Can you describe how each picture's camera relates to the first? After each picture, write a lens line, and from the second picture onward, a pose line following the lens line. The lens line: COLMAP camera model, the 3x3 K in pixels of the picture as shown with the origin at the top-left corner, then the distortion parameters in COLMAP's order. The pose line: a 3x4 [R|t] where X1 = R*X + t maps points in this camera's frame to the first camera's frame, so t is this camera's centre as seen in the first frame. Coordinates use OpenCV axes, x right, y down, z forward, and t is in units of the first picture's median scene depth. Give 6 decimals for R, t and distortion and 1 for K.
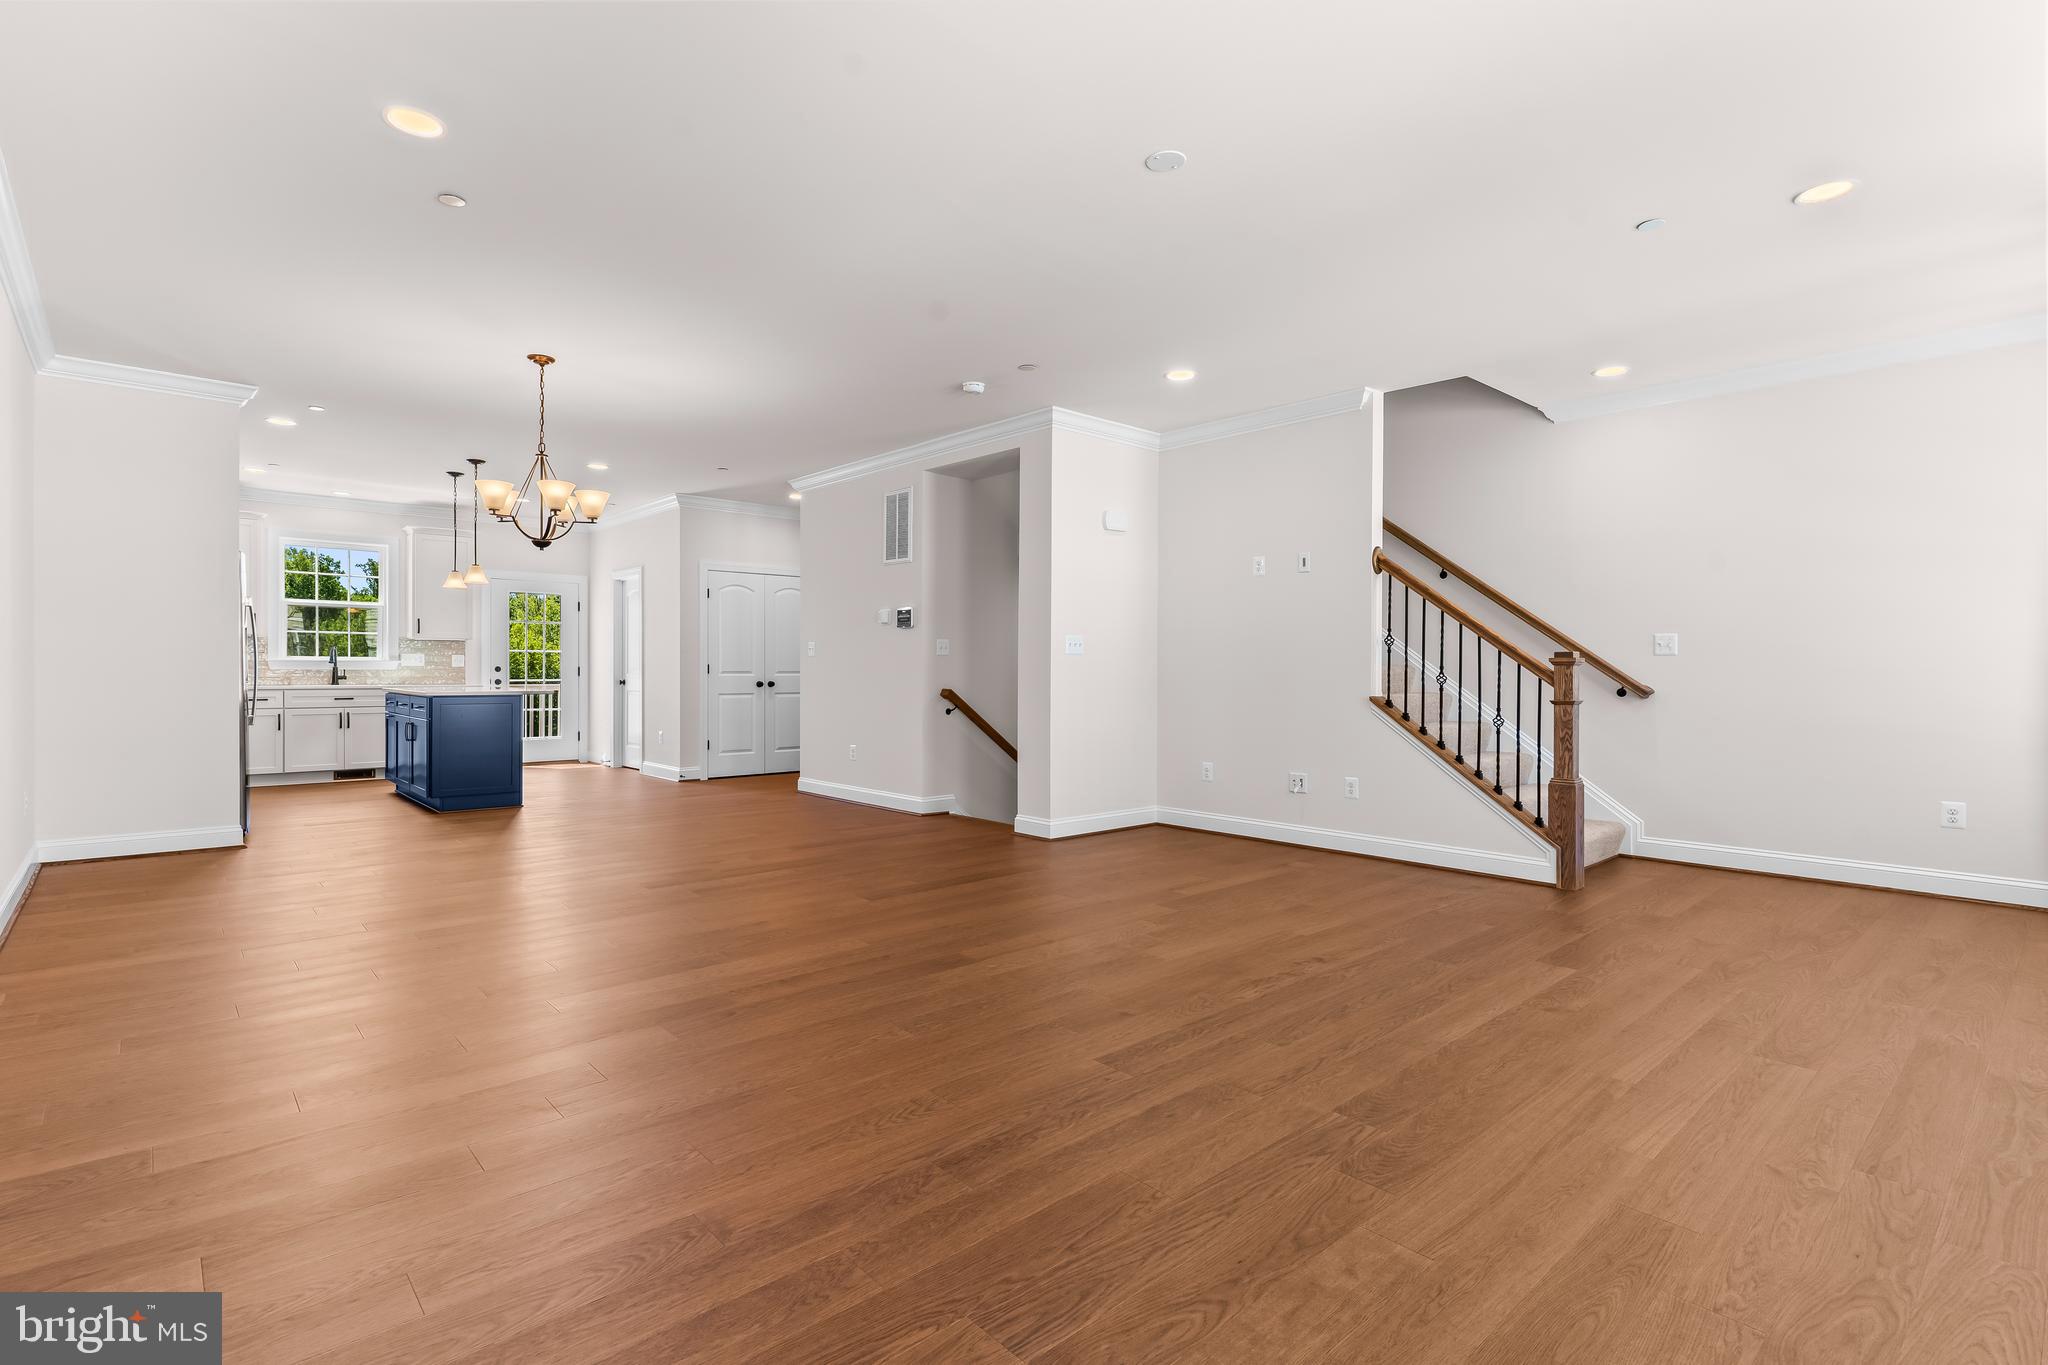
lens RADIAL K [[977.5, 0, 1007.9], [0, 977.5, 673.8], [0, 0, 1]] dist [0.002776, 0.000546]
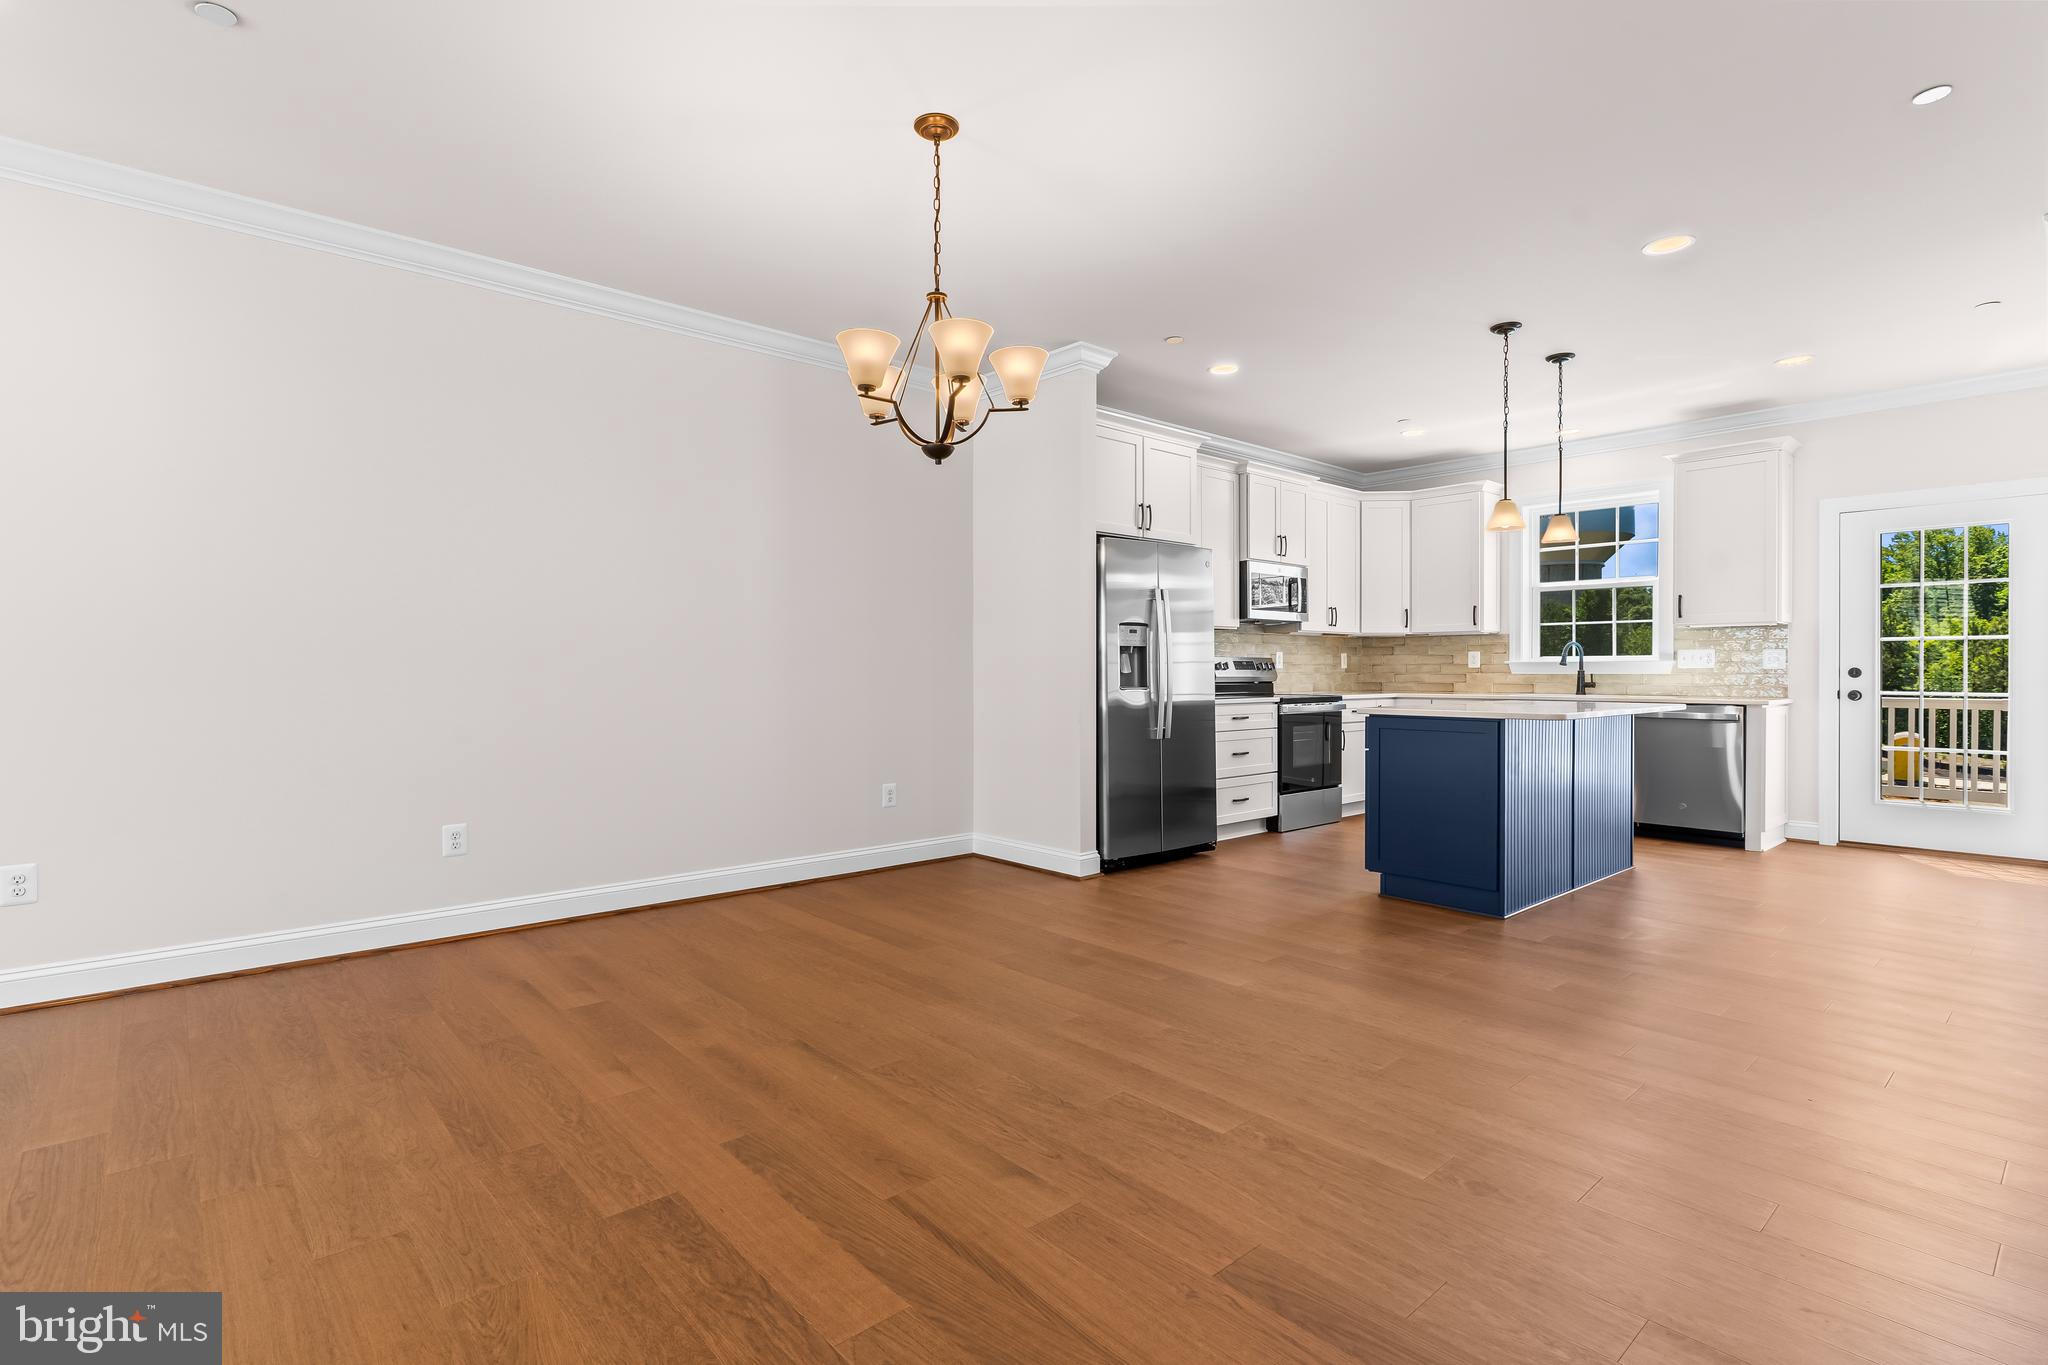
lens RADIAL K [[977.5, 0, 1007.9], [0, 977.5, 673.8], [0, 0, 1]] dist [0.002776, 0.000546]
pose [[-0.009635, -0.000166, -0.999954, 0.051481], [-0.002436, 0.999997, -0.000143, -0.003298], [0.999951, 0.002435, -0.009635, 0.604141]]
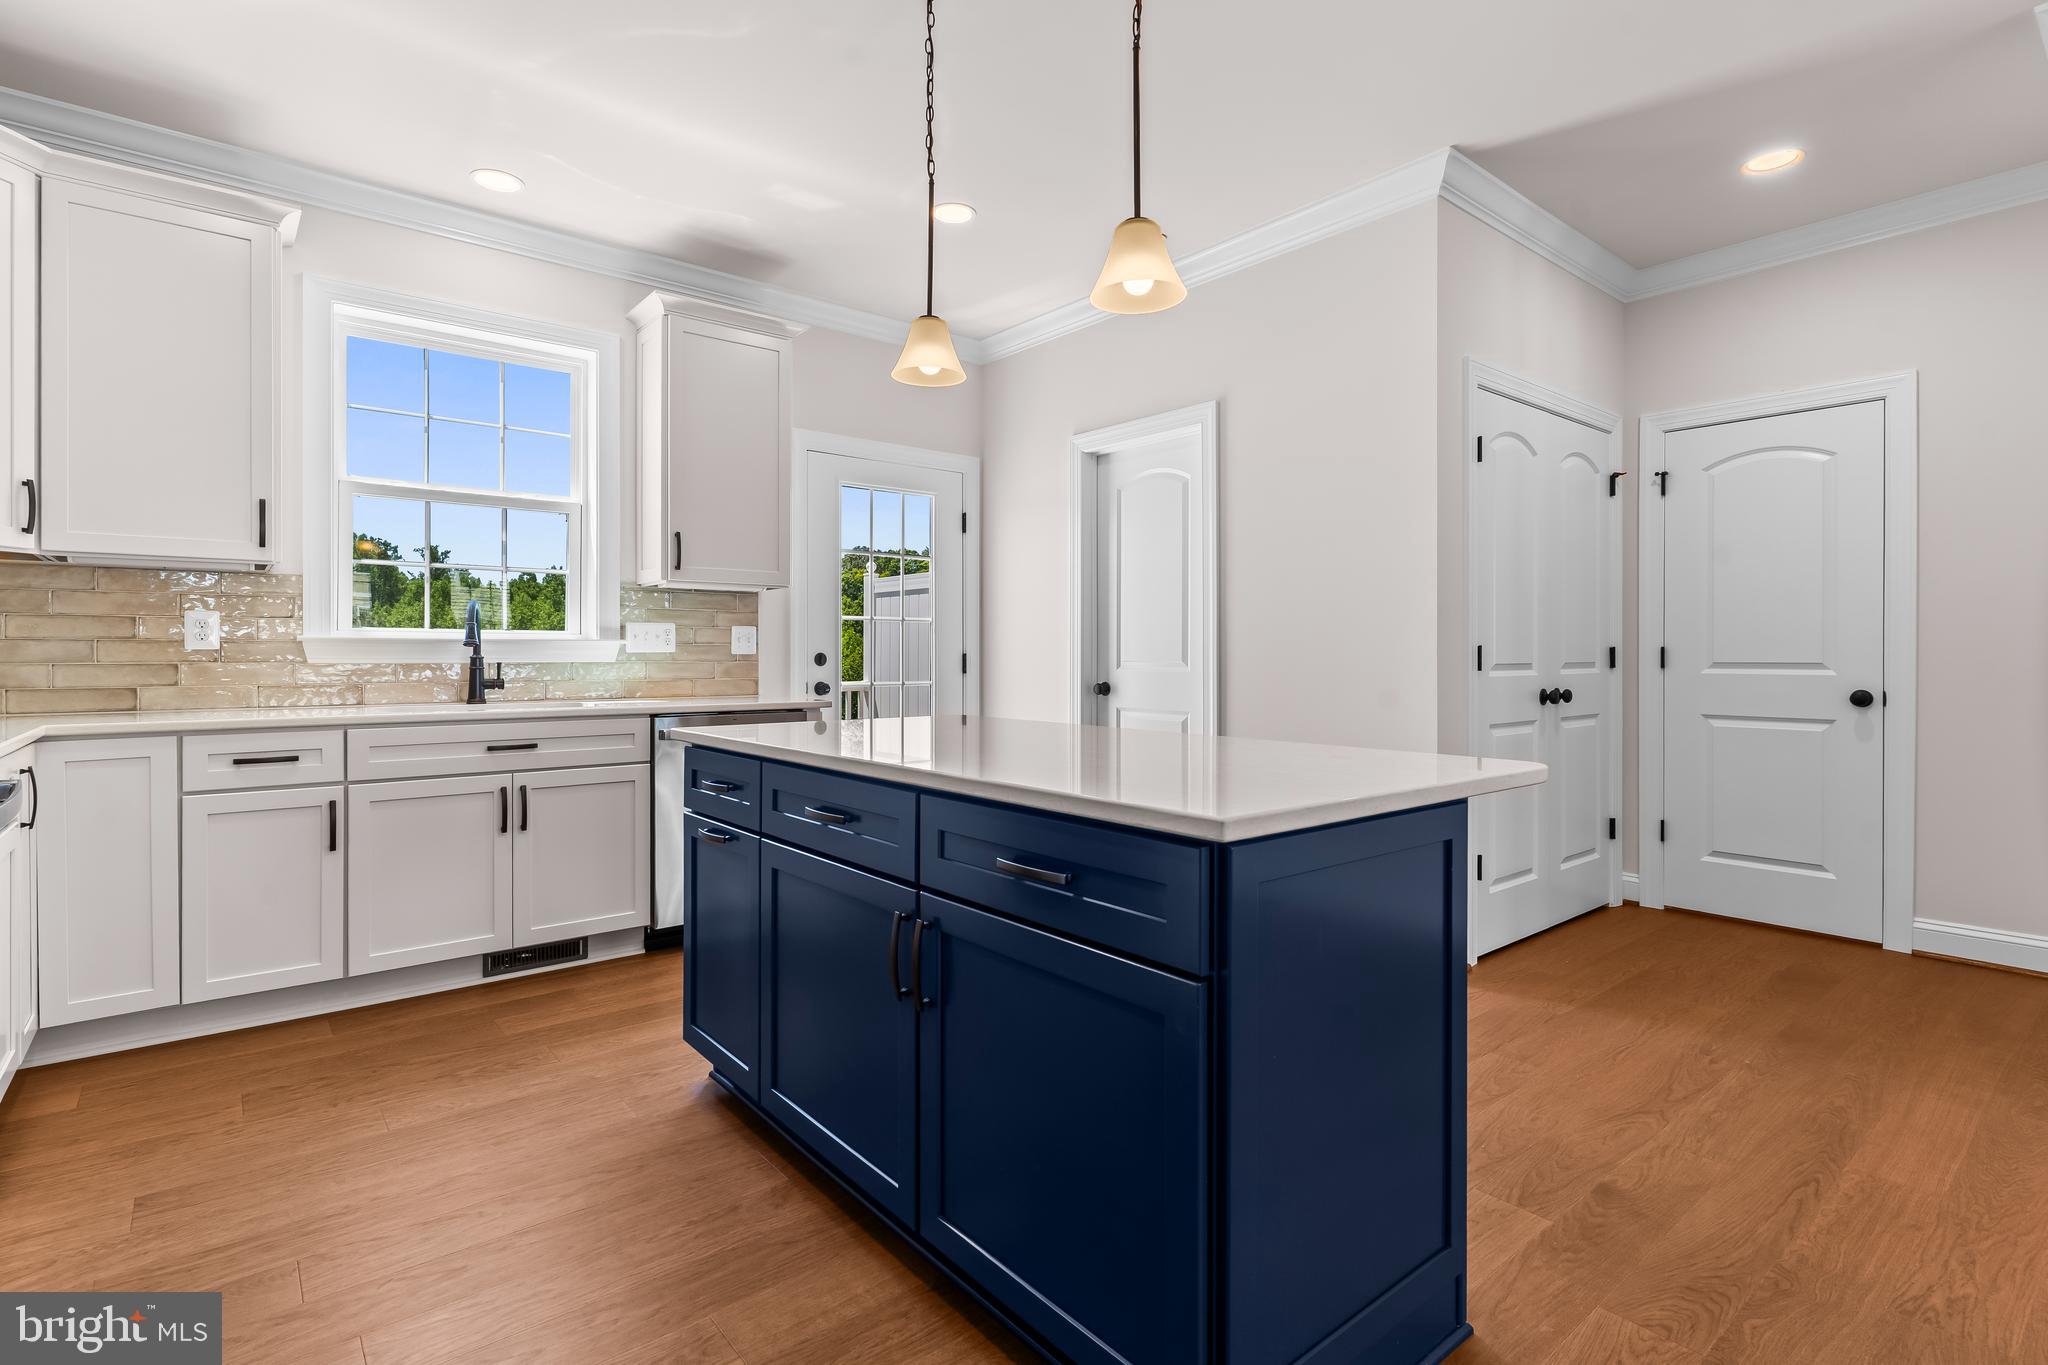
lens RADIAL K [[985.2, 0, 1016.4], [0, 985.2, 653.9], [0, 0, 1]] dist [-0.000150, -0.000154]
pose [[0.999344, -0.003255, -0.036073, -0.484983], [0.003081, 0.999983, -0.004878, -0.005420], [0.036088, 0.004764, 0.999337, 0.654010]]
